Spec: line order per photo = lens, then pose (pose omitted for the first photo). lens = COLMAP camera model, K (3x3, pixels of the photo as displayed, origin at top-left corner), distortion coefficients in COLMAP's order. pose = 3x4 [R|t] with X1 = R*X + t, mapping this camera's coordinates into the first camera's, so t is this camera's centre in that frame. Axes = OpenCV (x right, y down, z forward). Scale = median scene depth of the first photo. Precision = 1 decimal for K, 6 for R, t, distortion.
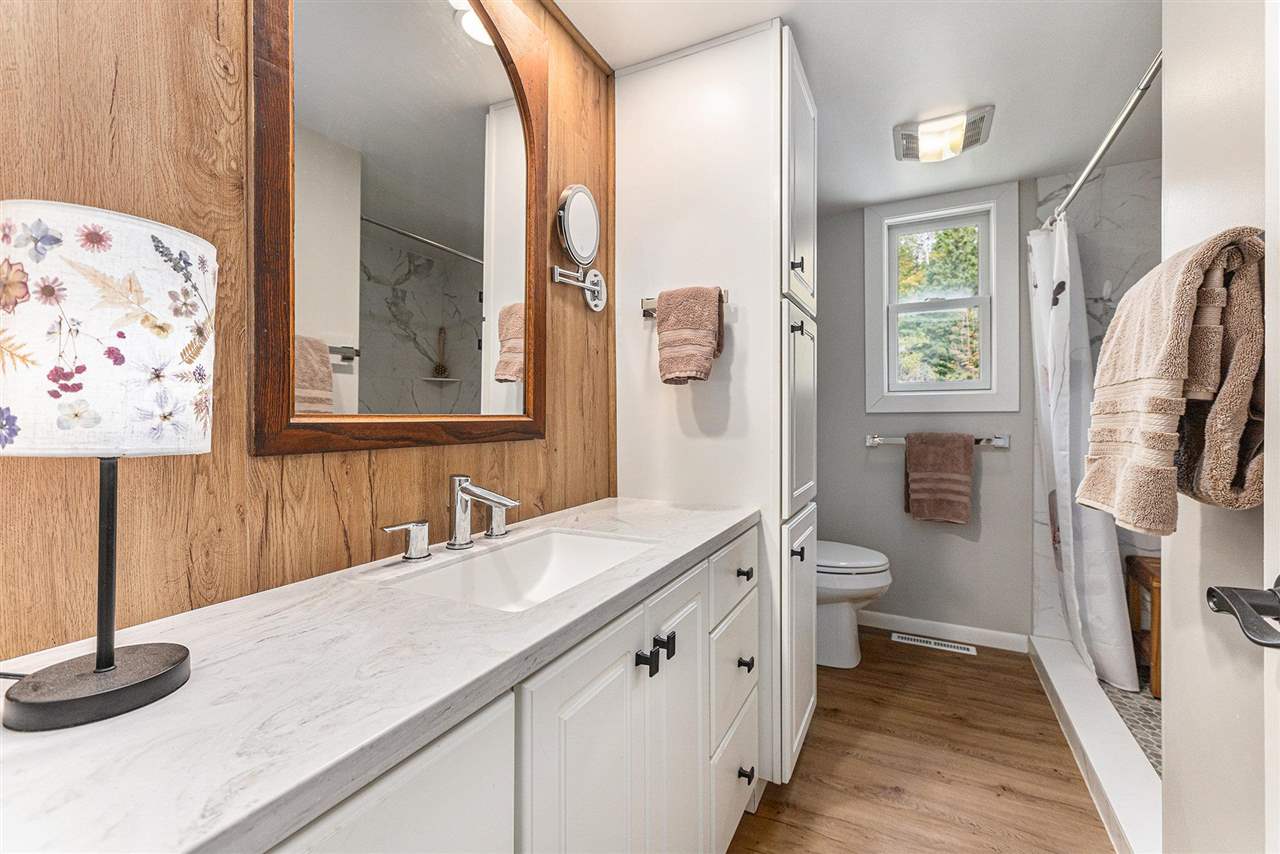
lens RADIAL K [[570.4, 0, 609.3], [0, 570.4, 417.1], [0, 0, 1]] dist [0.001521, 0.000387]
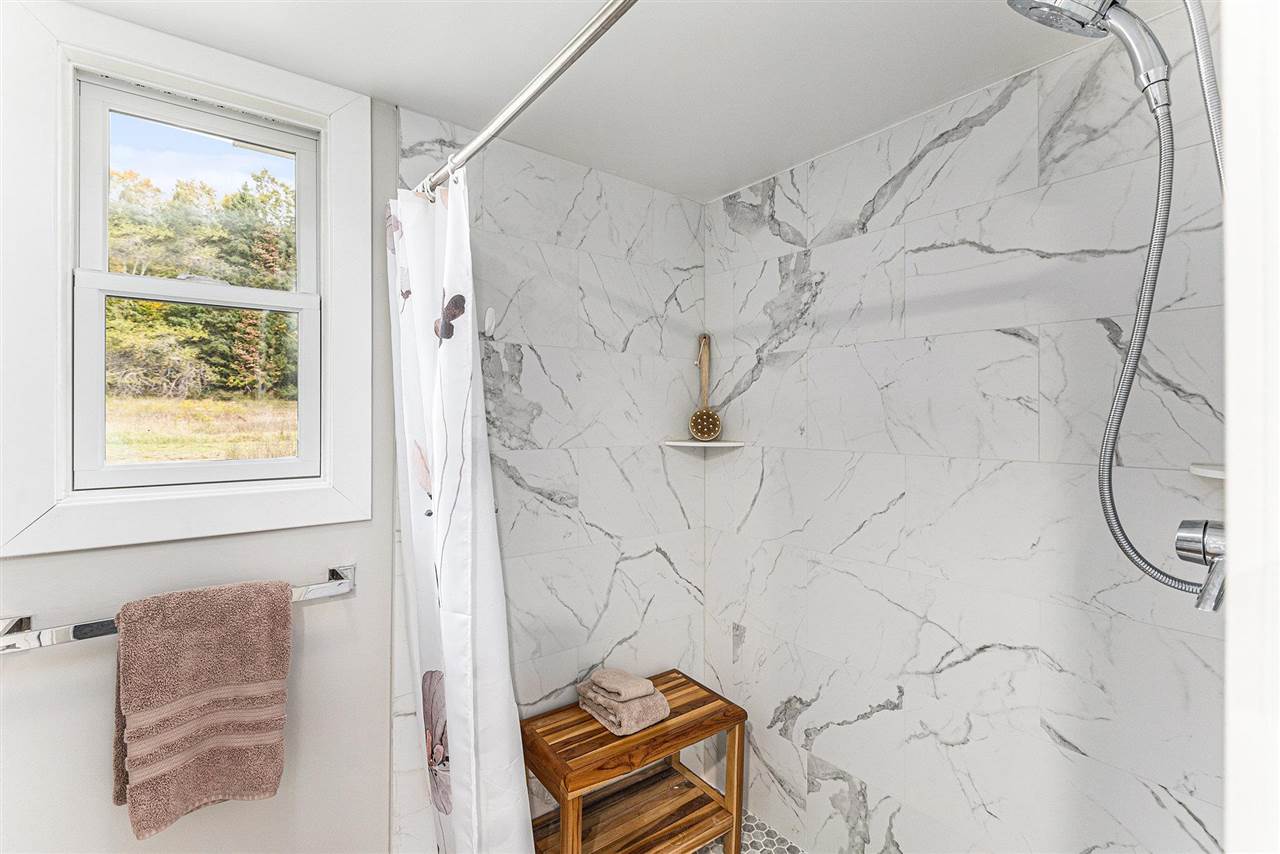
lens RADIAL K [[570.4, 0, 636.5], [0, 570.4, 419.3], [0, 0, 1]] dist [0.001521, 0.000387]
pose [[0.404847, 0.003326, 0.914379, 0.322511], [-0.008605, 0.999963, 0.000173, -0.106917], [-0.914344, -0.007938, 0.404860, 0.548926]]
